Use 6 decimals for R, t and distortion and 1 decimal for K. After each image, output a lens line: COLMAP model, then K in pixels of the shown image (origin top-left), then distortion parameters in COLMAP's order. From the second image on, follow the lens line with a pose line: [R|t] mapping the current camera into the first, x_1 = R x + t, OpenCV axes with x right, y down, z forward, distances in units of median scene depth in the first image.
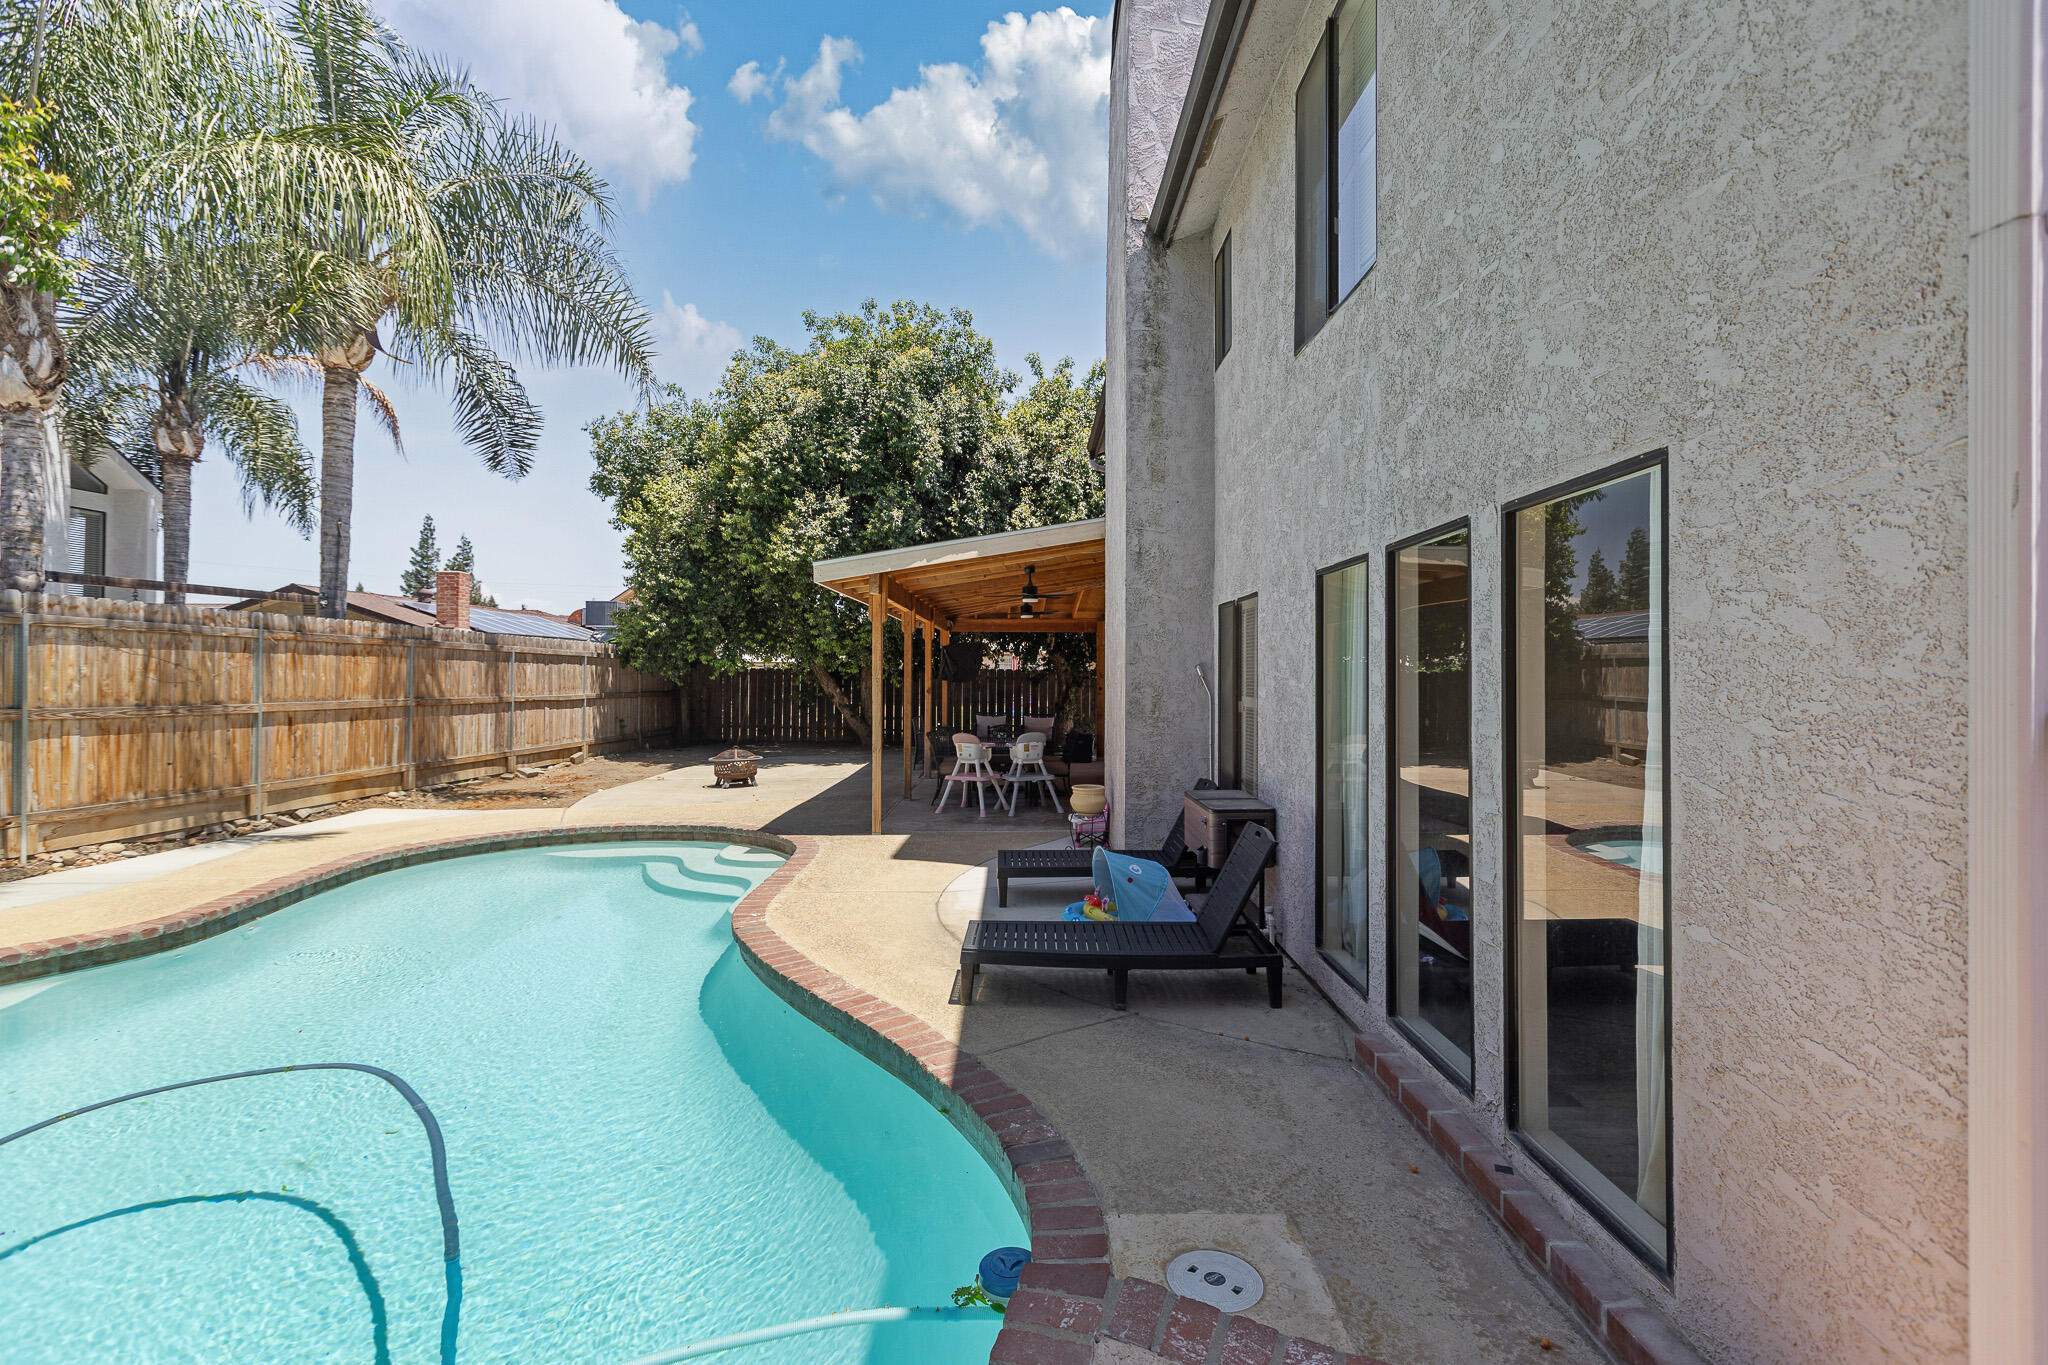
lens RADIAL K [[907.8, 0, 1038.5], [0, 907.8, 672.8], [0, 0, 1]] dist [0.001451, 0.000665]
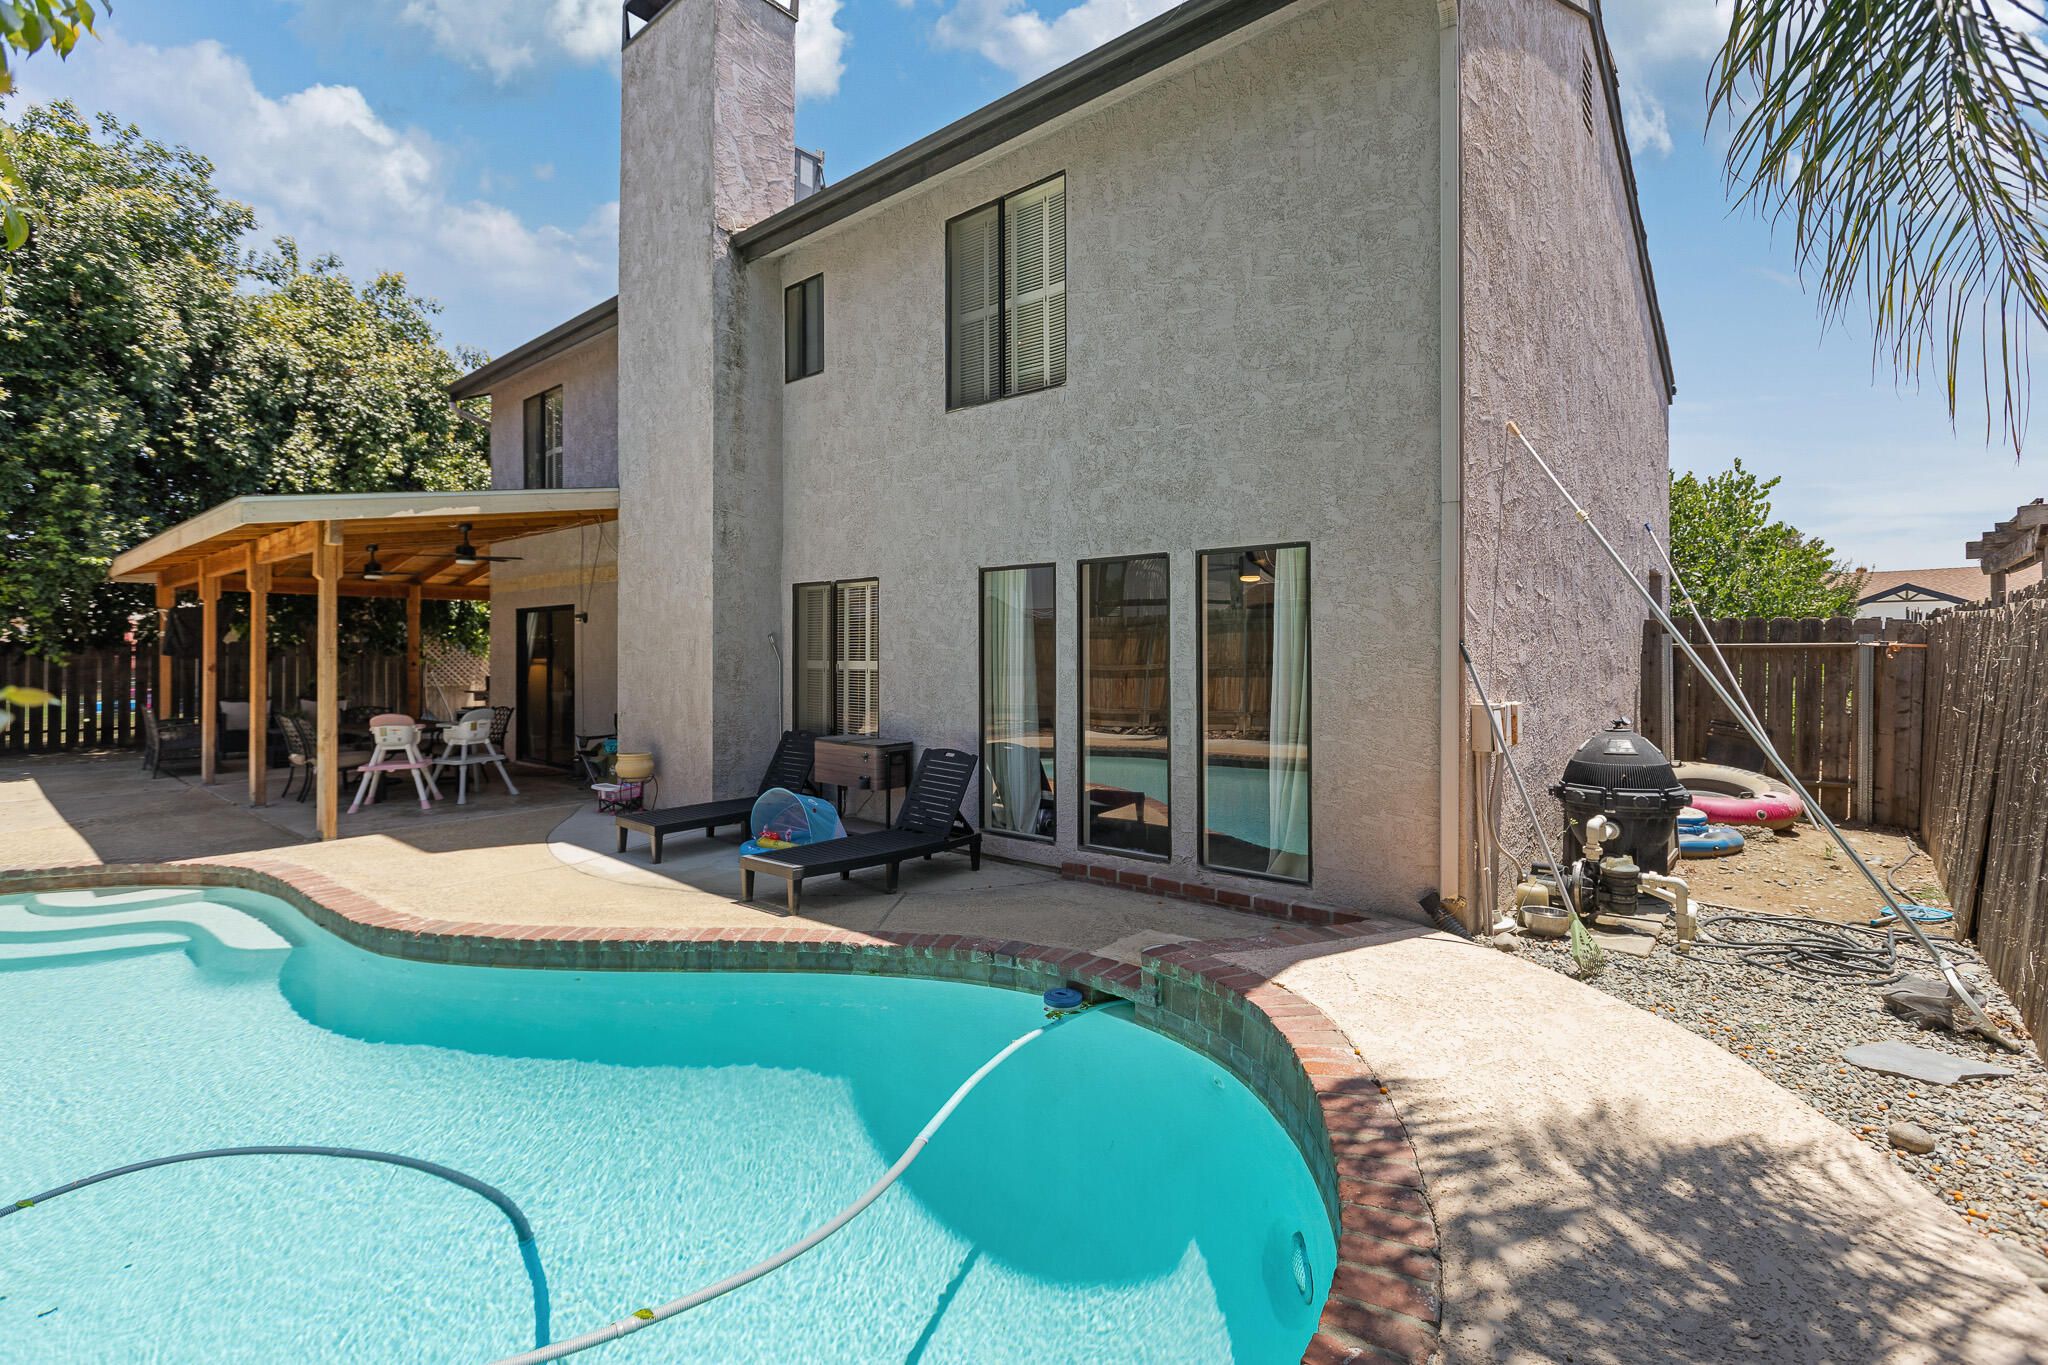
lens RADIAL K [[921.5, 0, 1025.6], [0, 921.5, 659.7], [0, 0, 1]] dist [0.004909, 0.000863]
pose [[0.655396, -0.008146, 0.755241, -0.329765], [0.001473, 0.999954, 0.009507, 0.008331], [-0.755284, -0.005118, 0.655378, -0.008365]]
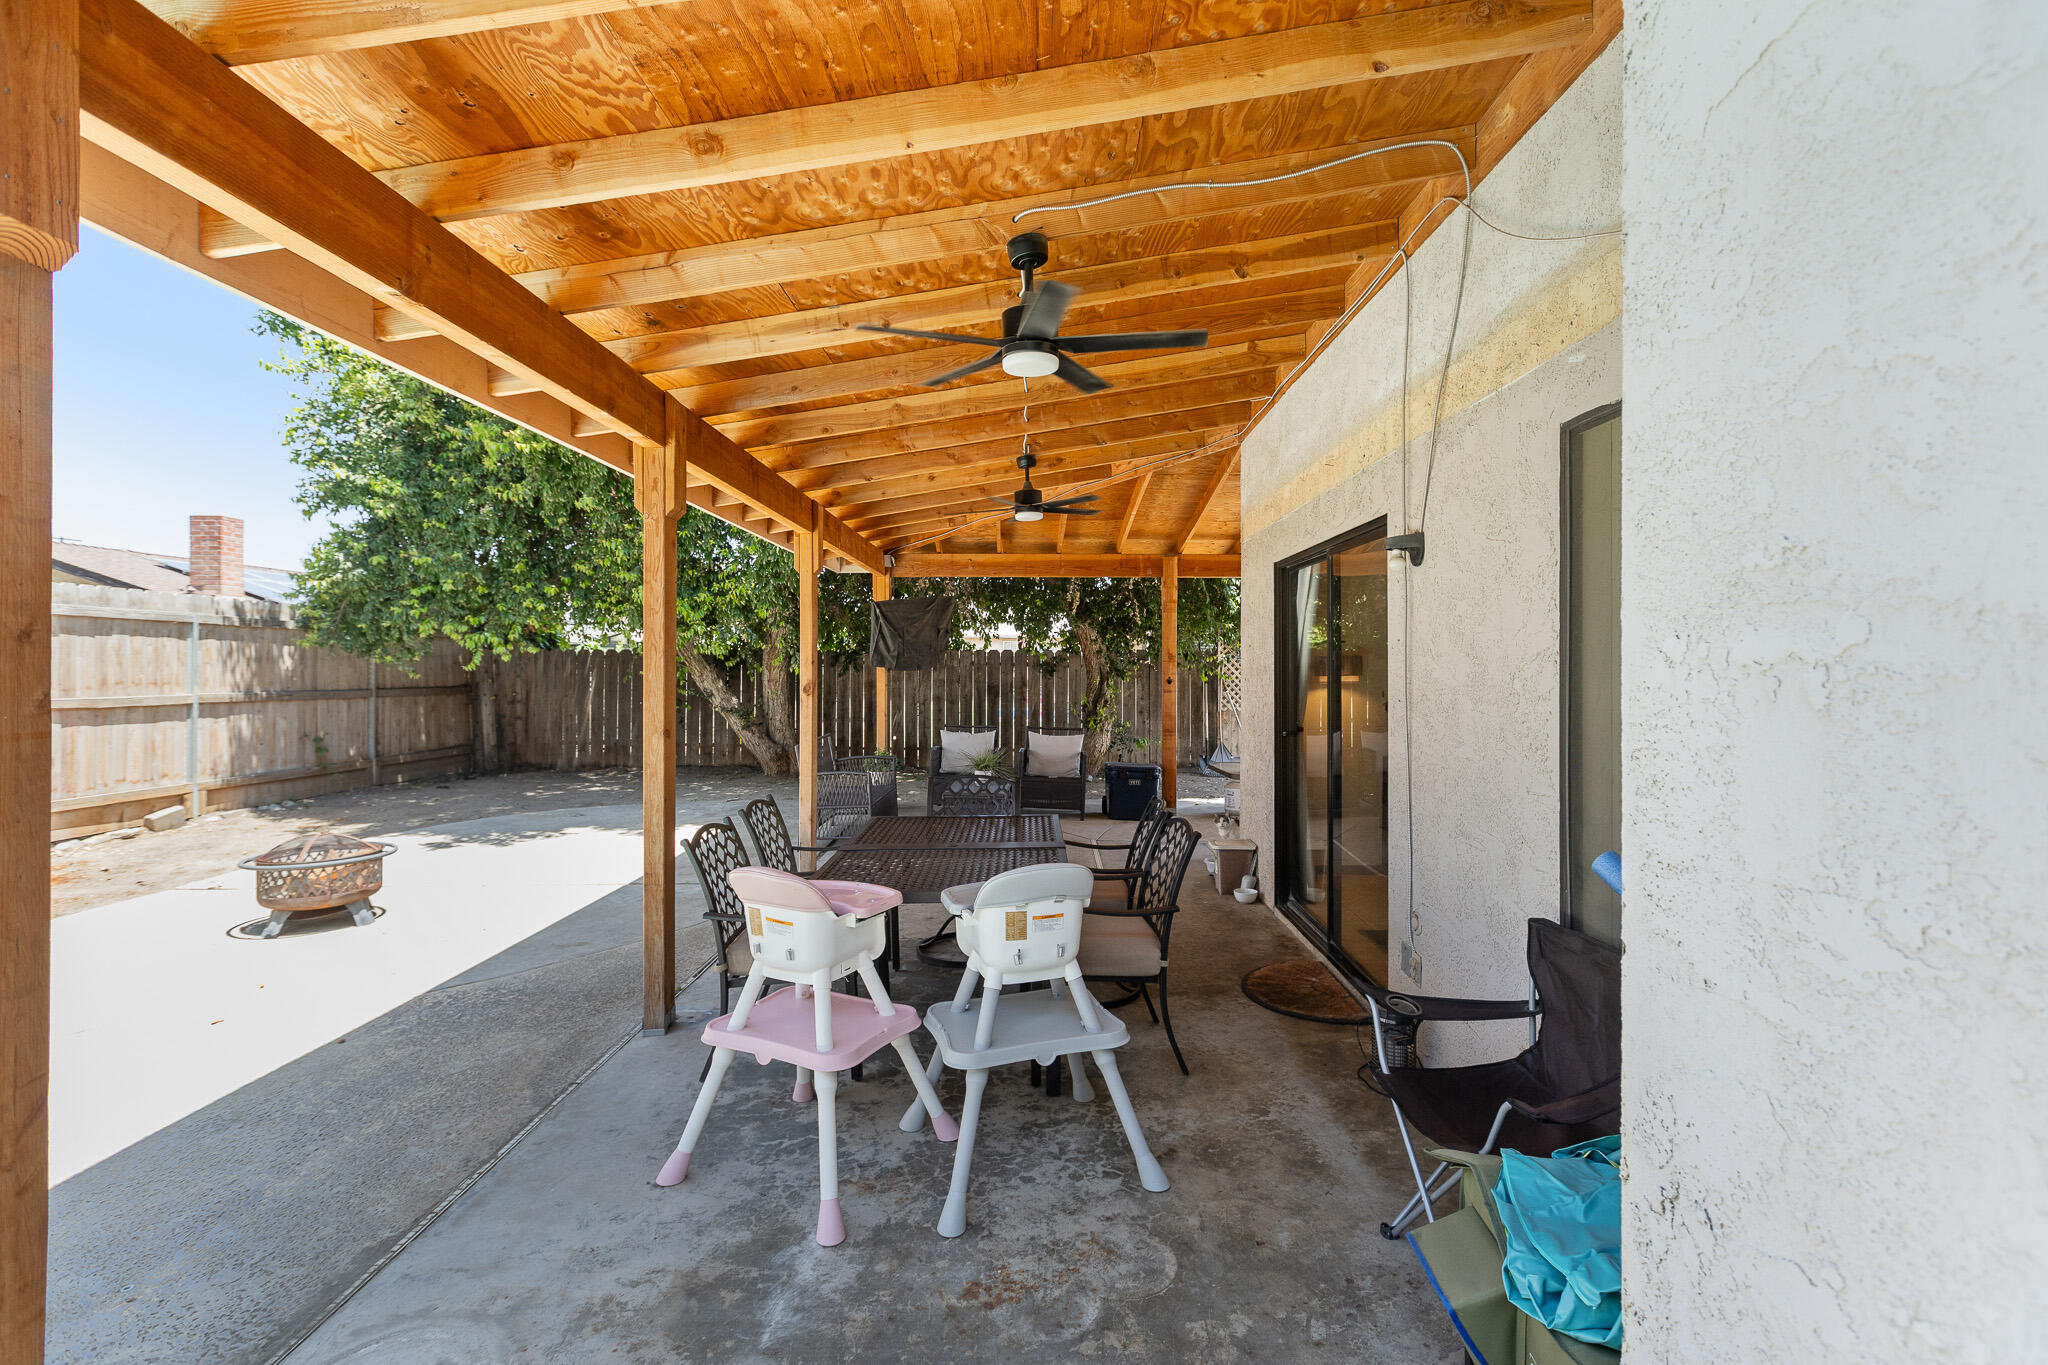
lens RADIAL K [[907.8, 0, 1038.5], [0, 907.8, 672.8], [0, 0, 1]] dist [0.001451, 0.000665]
pose [[0.999902, -0.002704, -0.013747, -0.002998], [0.002863, 0.999929, 0.011600, 0.008831], [0.013714, -0.011639, 0.999838, 0.716886]]
